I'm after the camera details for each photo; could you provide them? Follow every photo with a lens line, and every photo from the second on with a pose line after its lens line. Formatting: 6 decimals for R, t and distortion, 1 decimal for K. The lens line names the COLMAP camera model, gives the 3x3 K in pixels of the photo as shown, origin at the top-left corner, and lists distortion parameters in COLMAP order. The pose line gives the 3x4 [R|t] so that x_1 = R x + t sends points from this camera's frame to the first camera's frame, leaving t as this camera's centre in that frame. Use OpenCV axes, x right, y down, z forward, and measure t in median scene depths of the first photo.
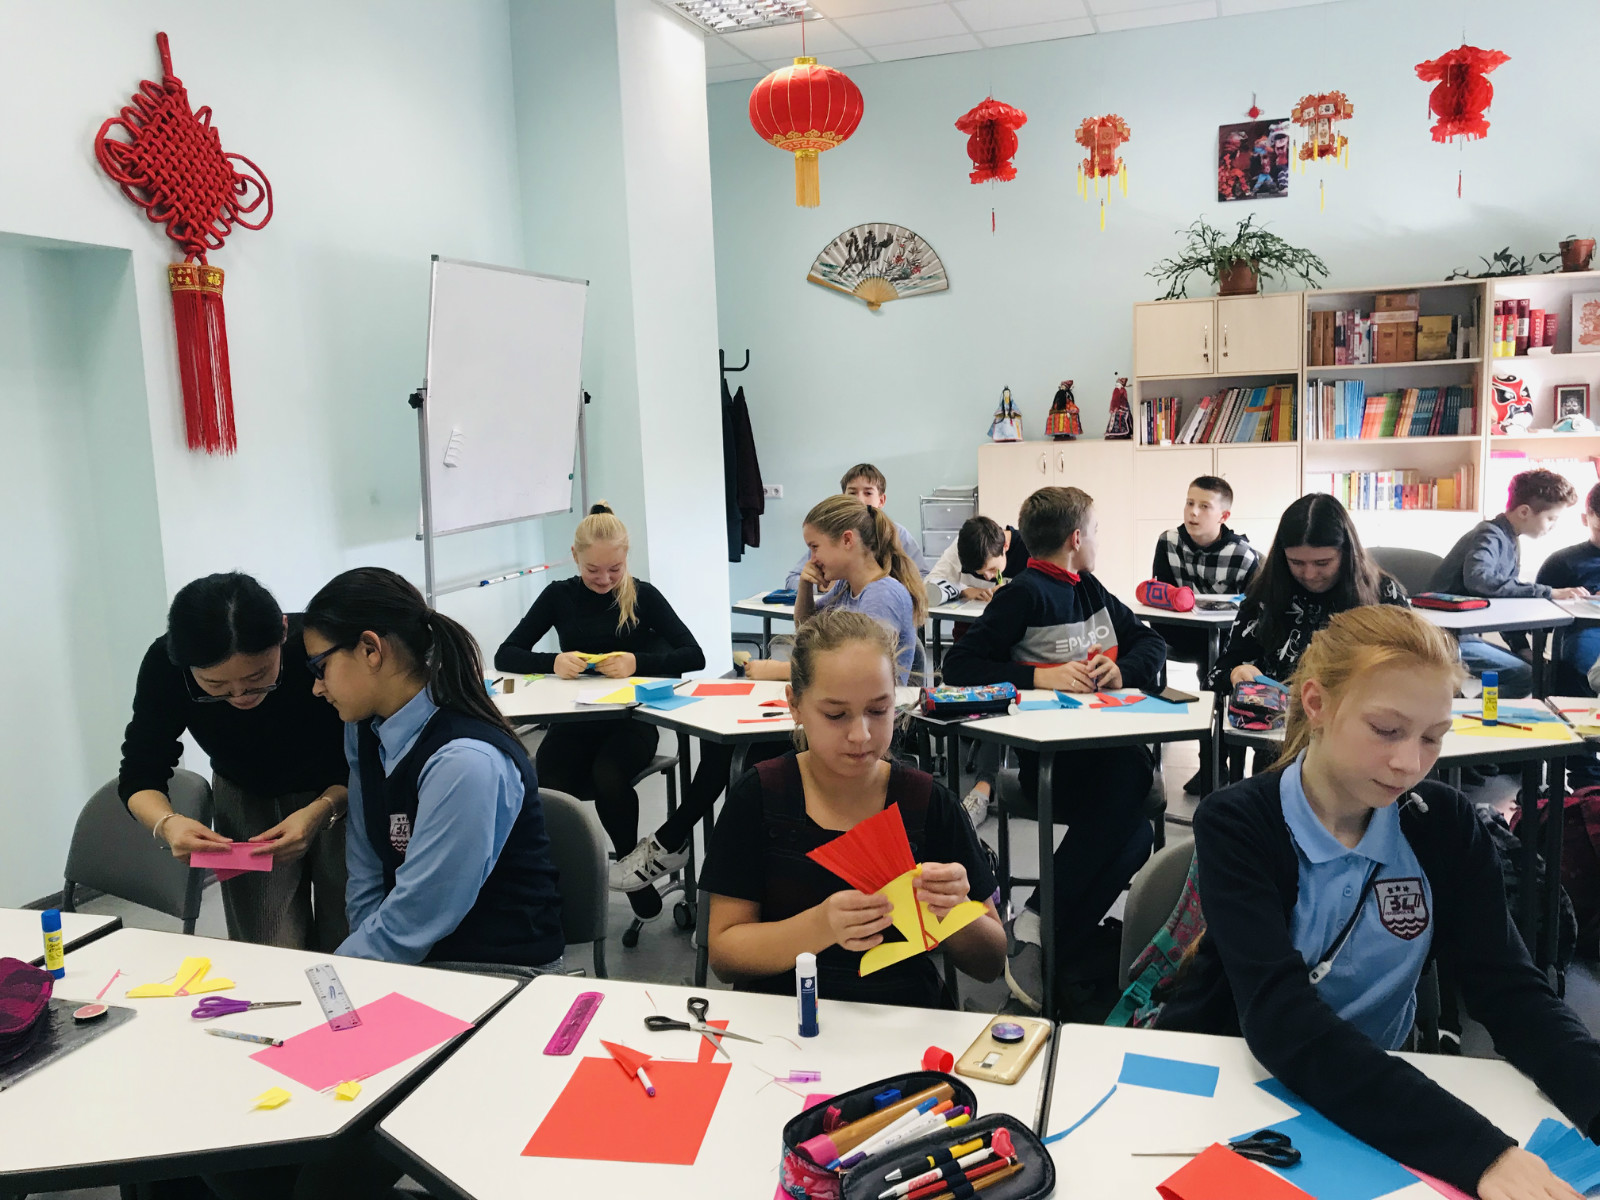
lens RADIAL K [[1424.1, 0, 762.2], [0, 1424.1, 571.2], [0, 0, 1]] dist [-0.024108, 0.109484]
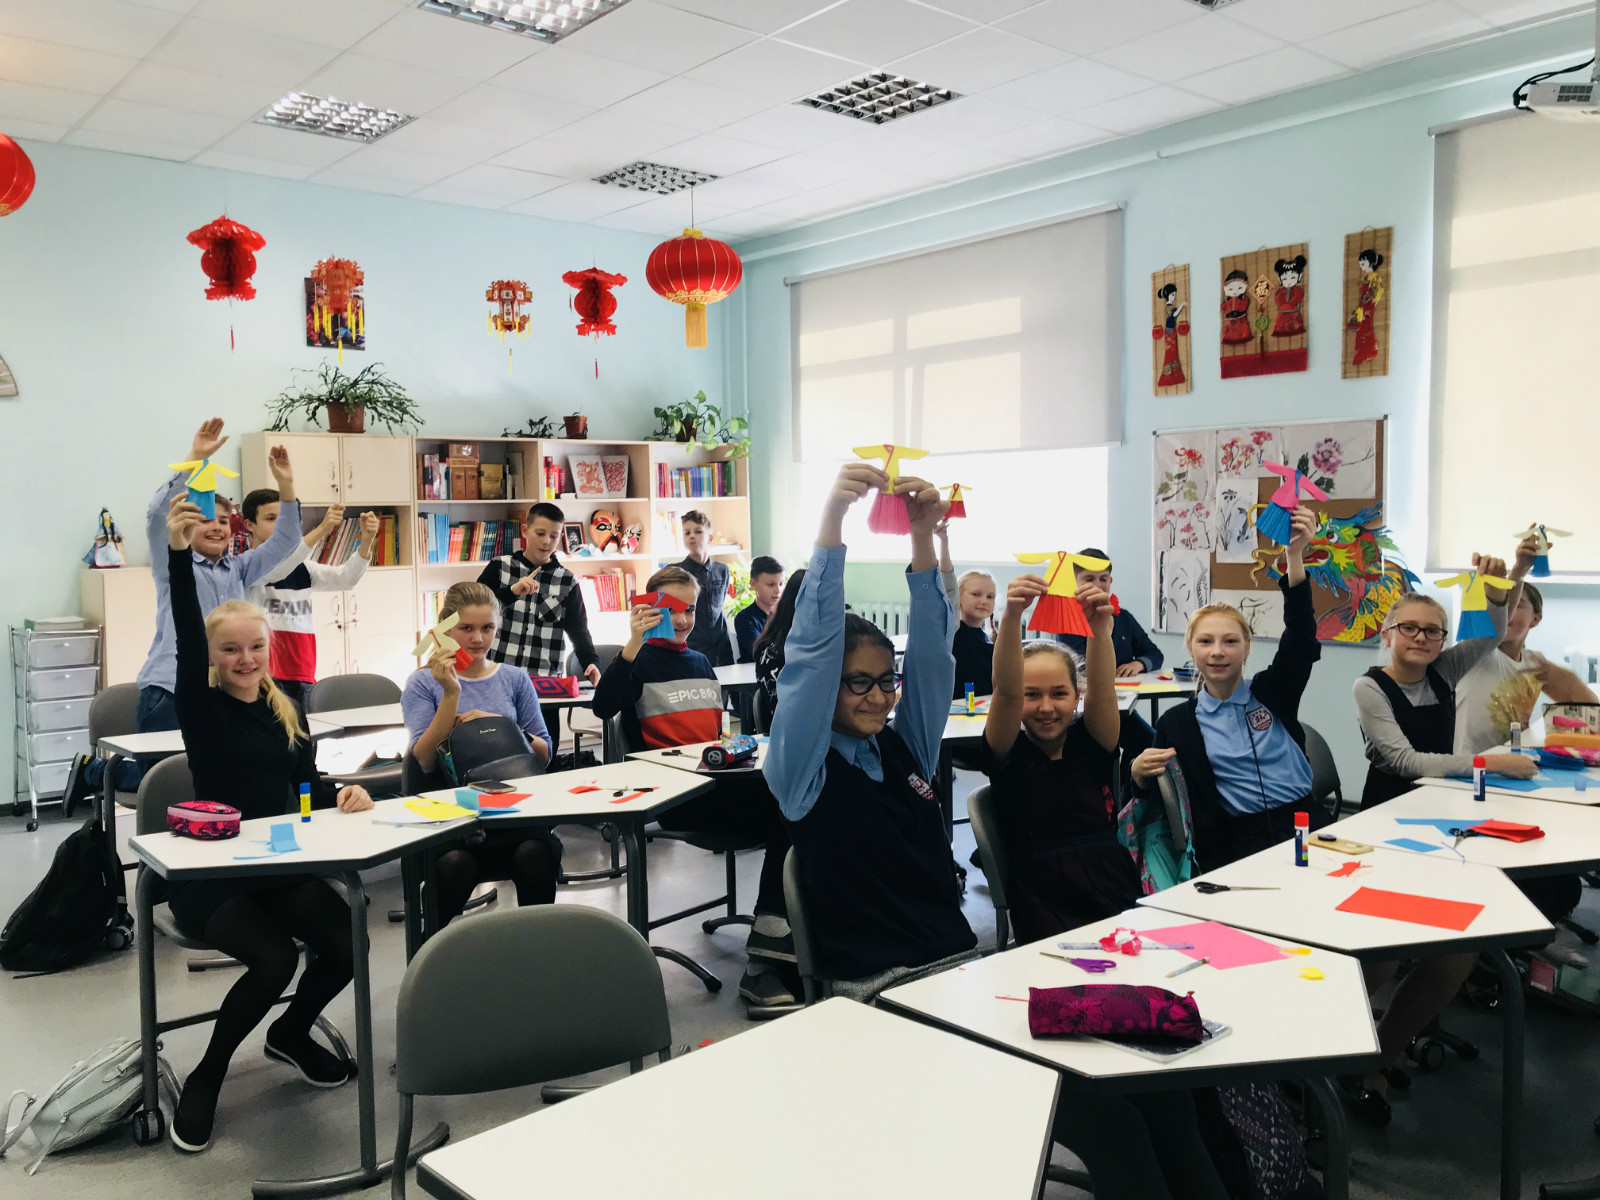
lens RADIAL K [[1414.1, 0, 800.0], [0, 1414.1, 600.0], [0, 0, 1]] dist [0.003320, -0.007666]
pose [[0.489326, -0.019808, 0.871876, -0.457895], [0.091919, 0.995345, -0.028975, -0.001543], [-0.867243, 0.094320, 0.488869, 0.176046]]
